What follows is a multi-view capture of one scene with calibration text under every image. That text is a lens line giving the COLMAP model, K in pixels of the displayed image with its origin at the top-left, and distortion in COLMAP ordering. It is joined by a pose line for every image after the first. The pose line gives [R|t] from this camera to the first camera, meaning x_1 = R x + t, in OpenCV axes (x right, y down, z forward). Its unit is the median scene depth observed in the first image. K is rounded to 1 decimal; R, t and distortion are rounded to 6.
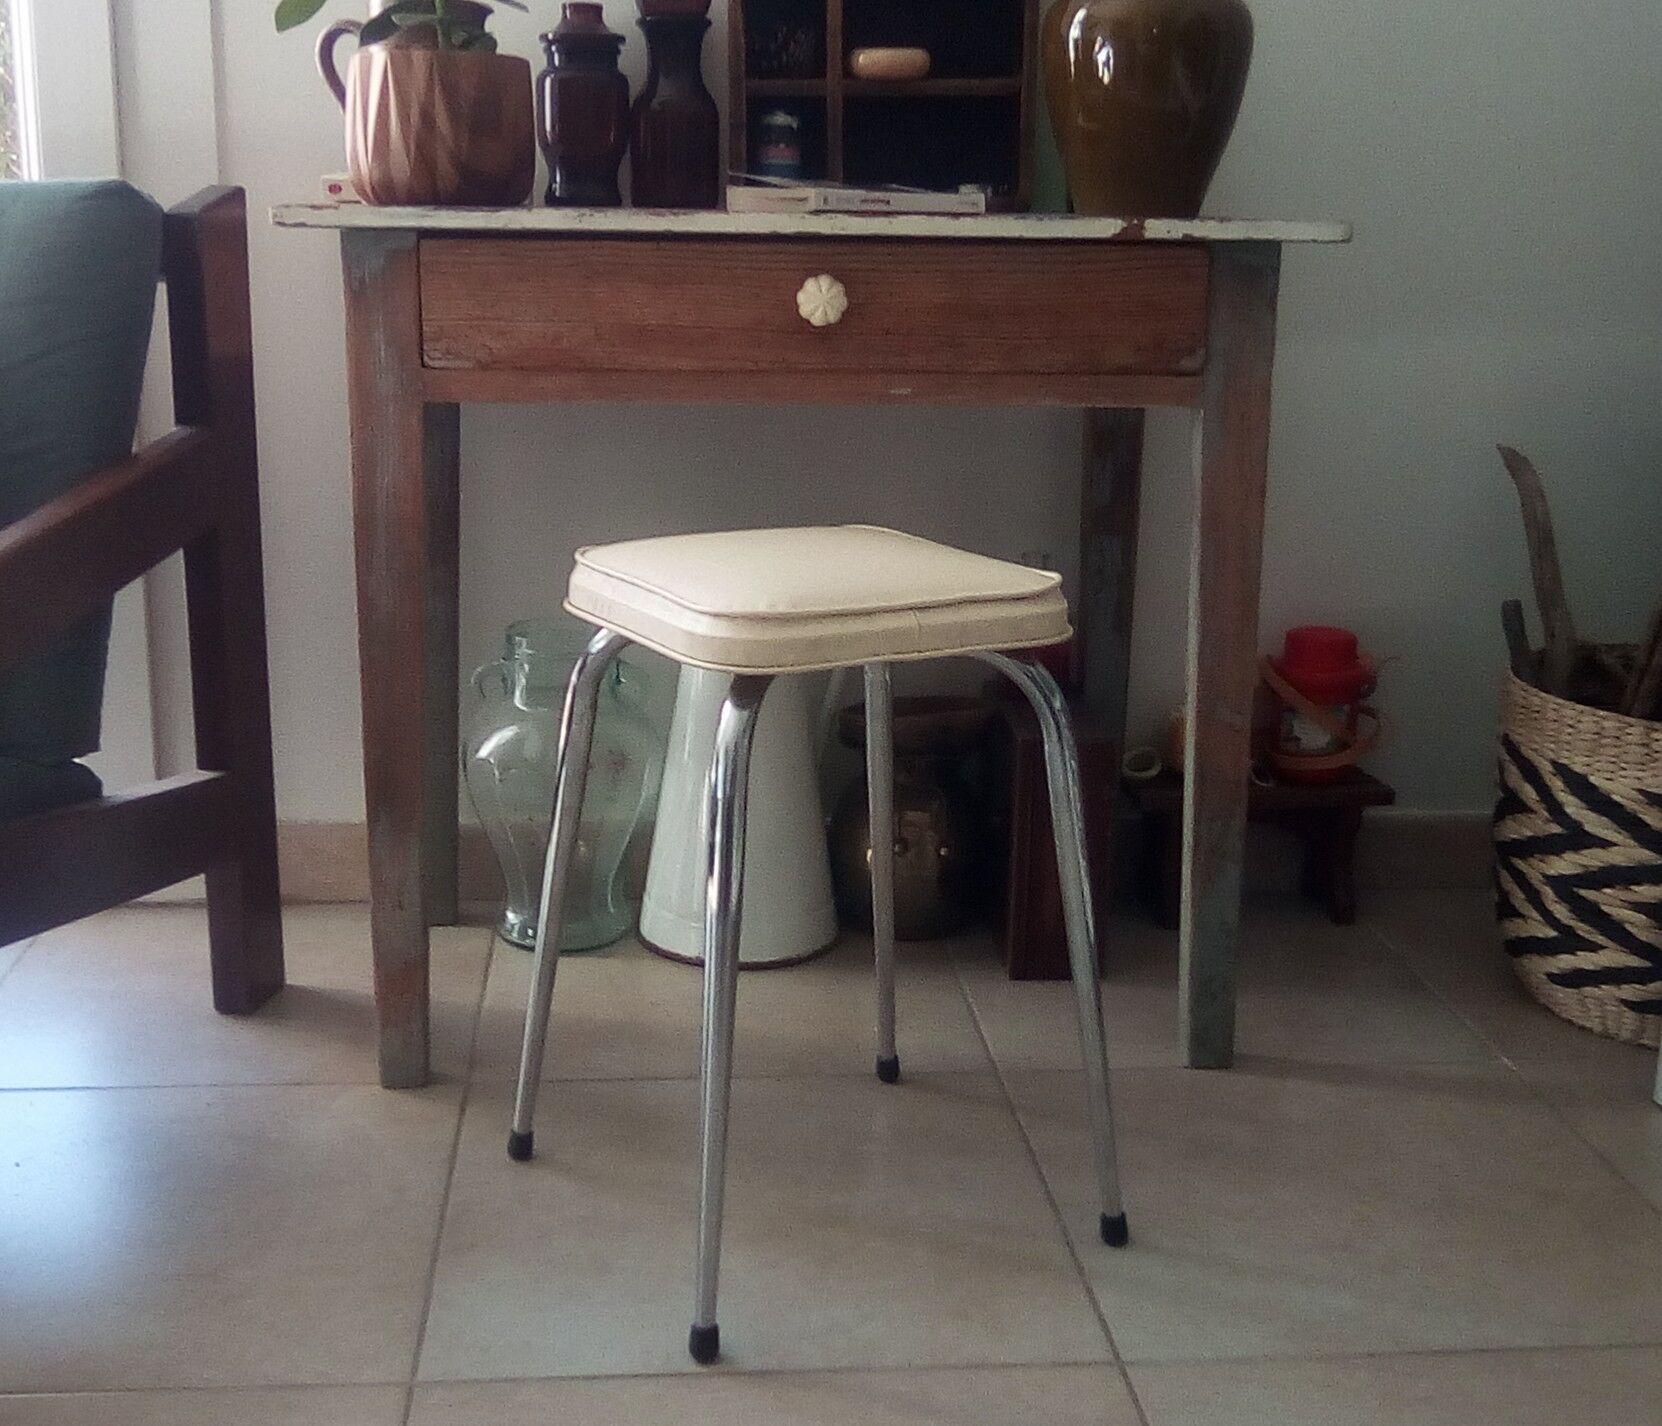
lens RADIAL K [[2047.4, 0, 792.0], [0, 2047.4, 644.0], [0, 0, 1]] dist [-0.027445, 0.000000]
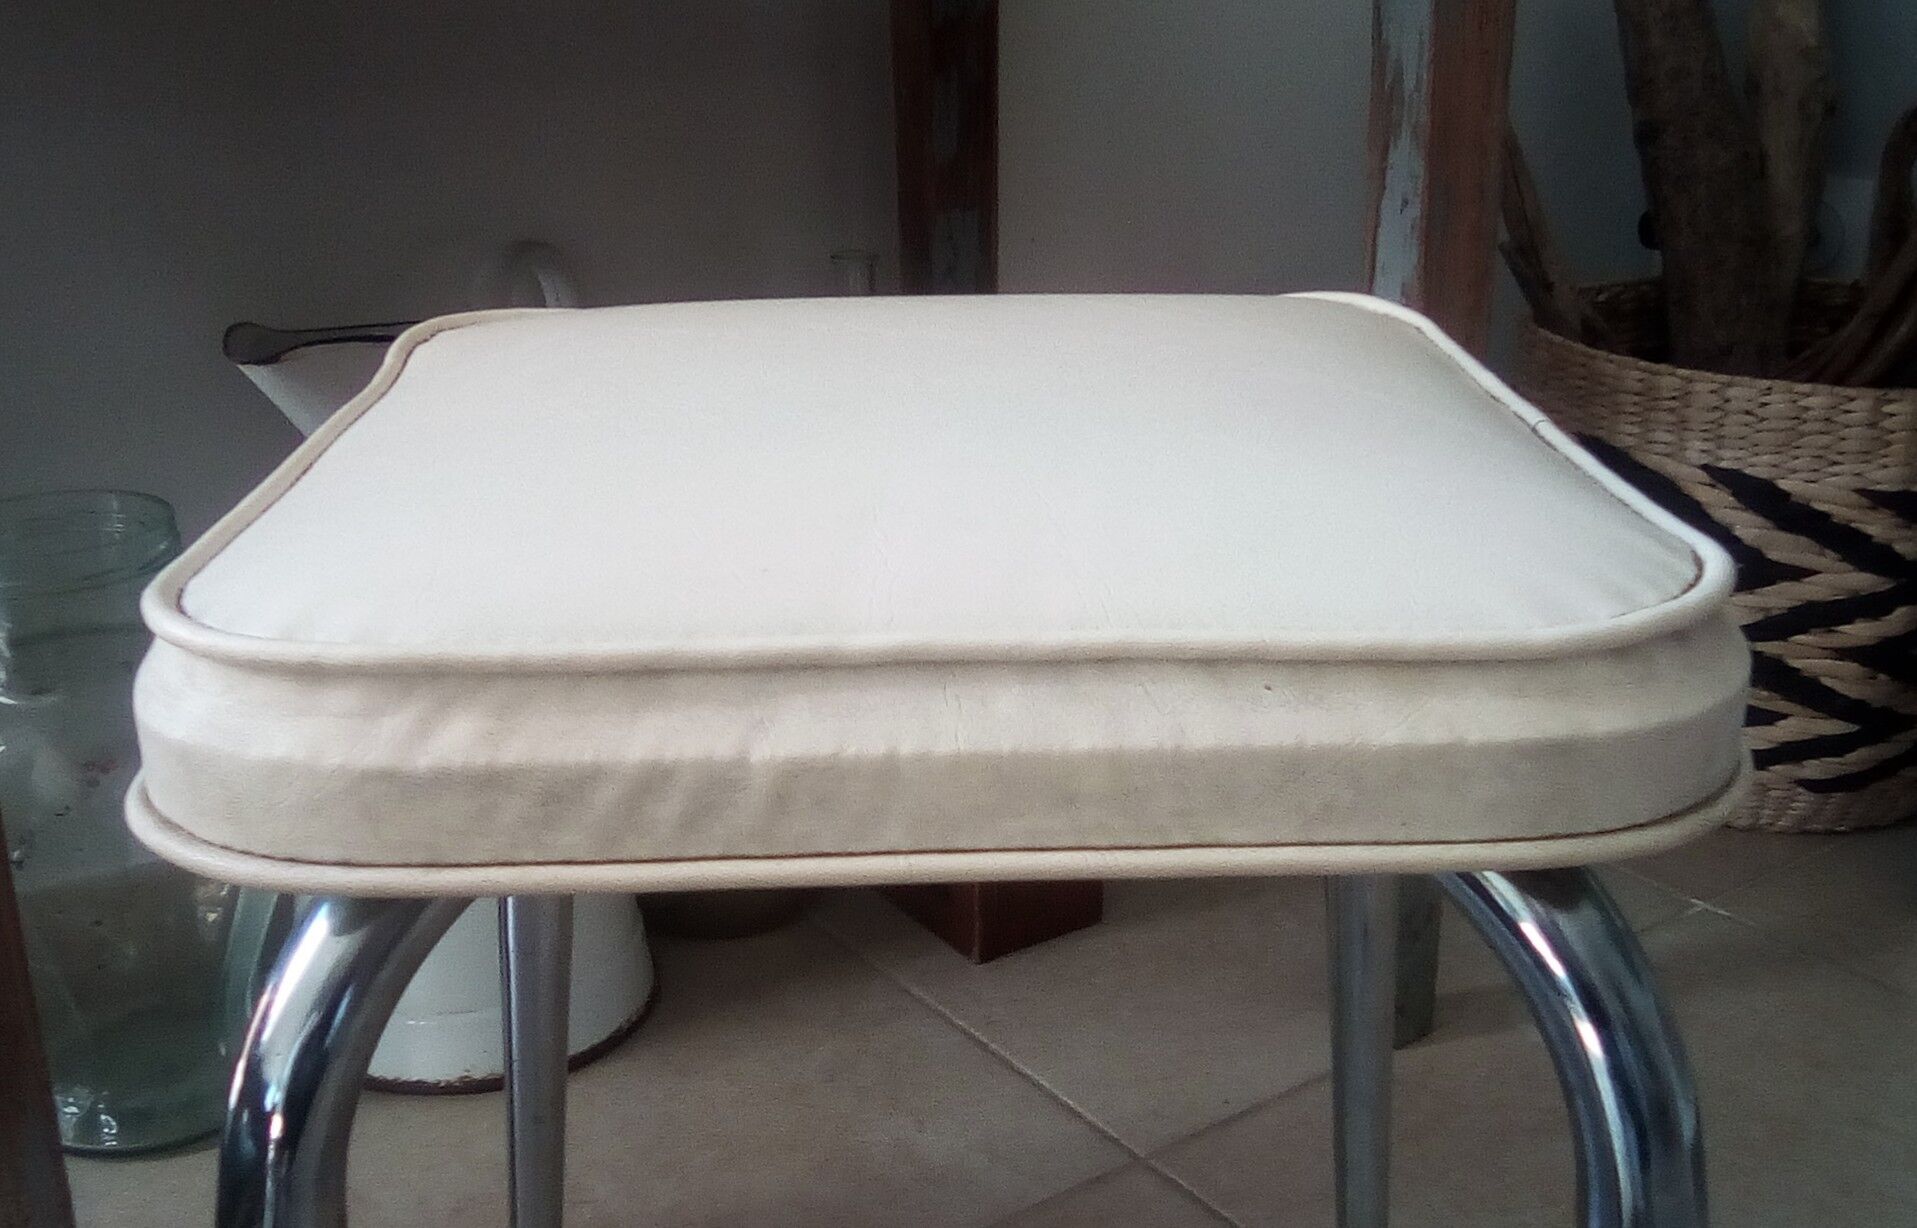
lens RADIAL K [[2098.4, 0, 962.7], [0, 2098.4, 653.6], [0, 0, 1]] dist [0.011678, 0.000000]
pose [[0.857937, -0.204024, 0.471507, -0.190169], [0.131501, 0.974400, 0.182353, -0.043759], [-0.496641, -0.094443, 0.862803, 0.520090]]
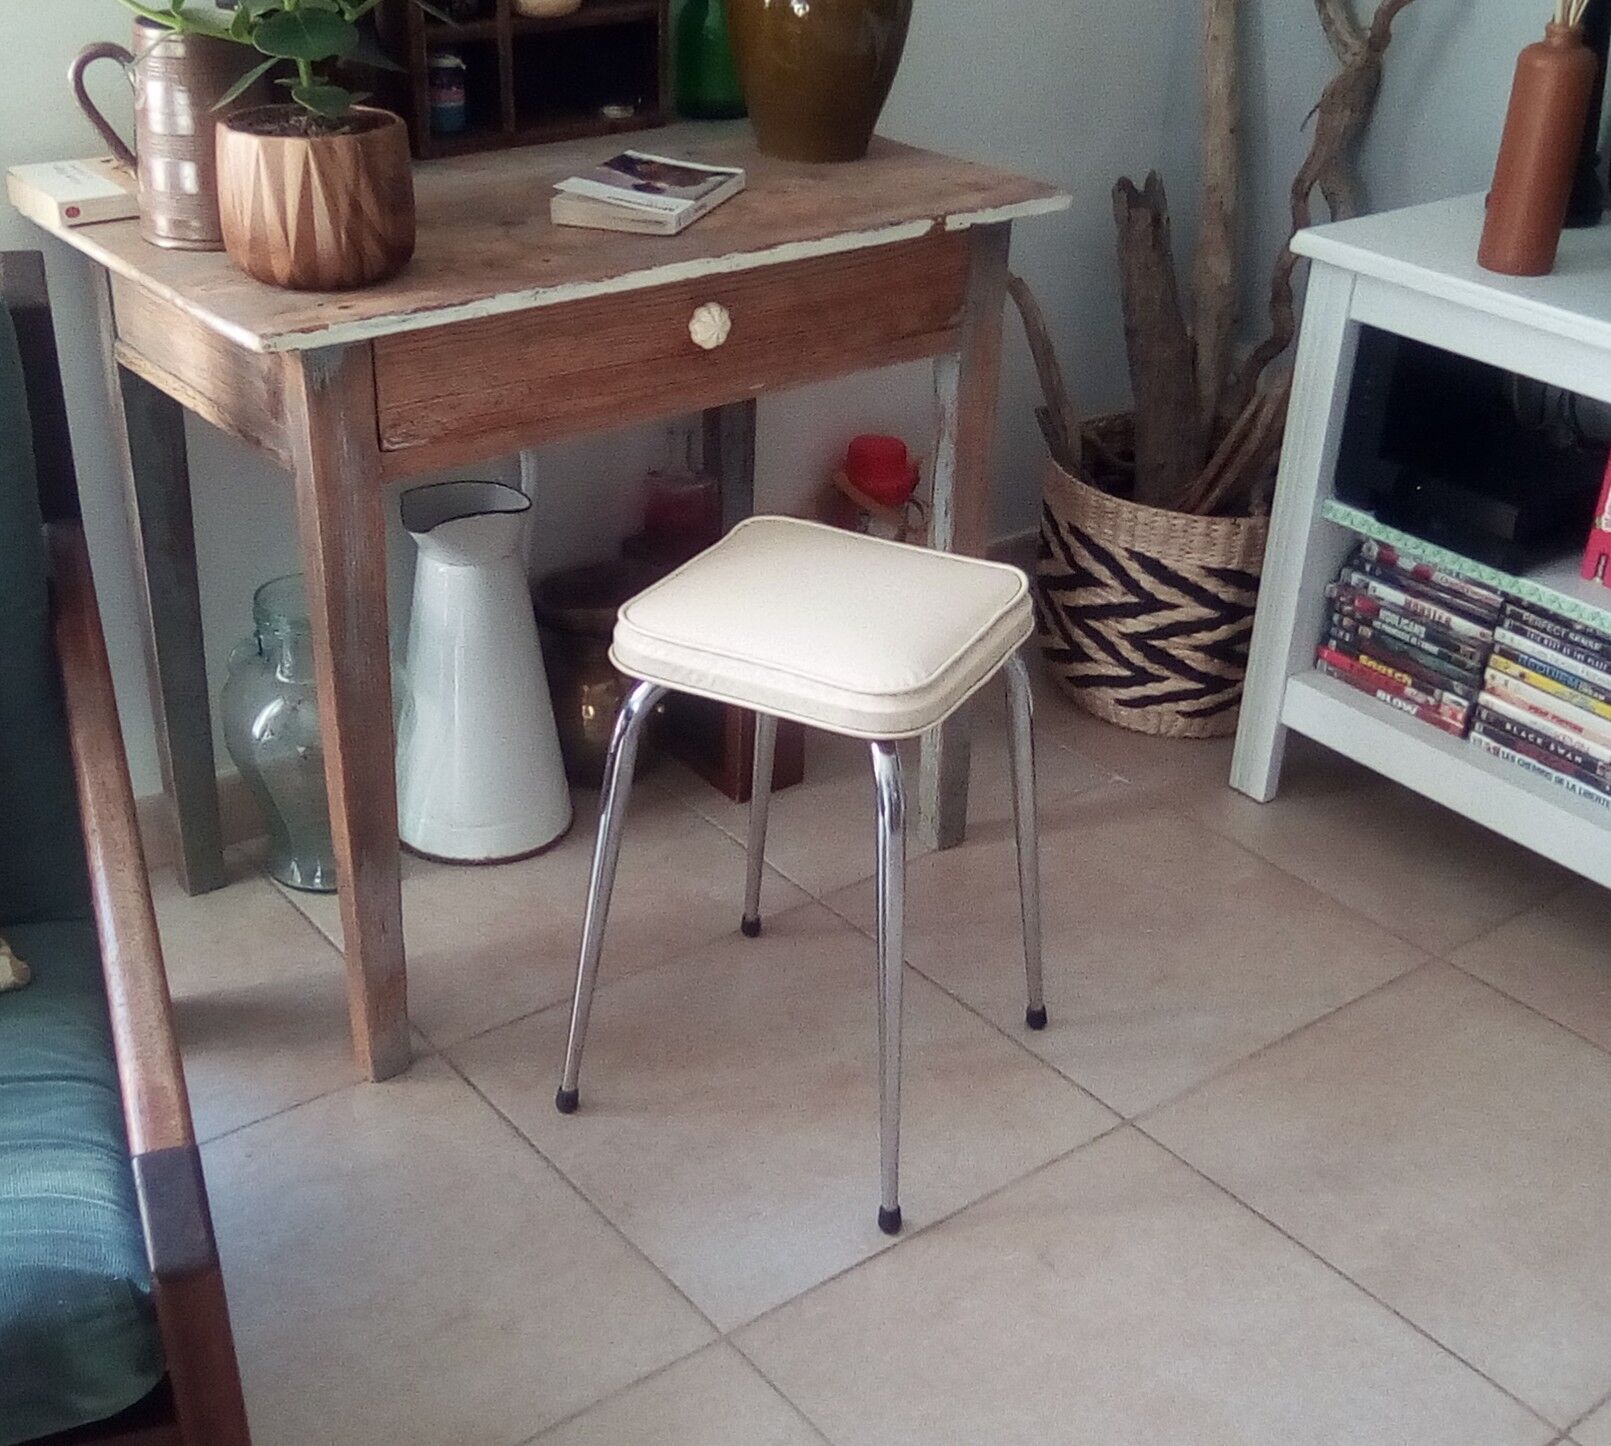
lens RADIAL K [[2049.6, 0, 807.0], [0, 2049.6, 723.2], [0, 0, 1]] dist [-0.037264, 0.000000]
pose [[0.836179, -0.247656, 0.489358, -0.471299], [0.100131, 0.946183, 0.307751, -0.264218], [-0.539238, -0.208335, 0.815977, 0.025422]]
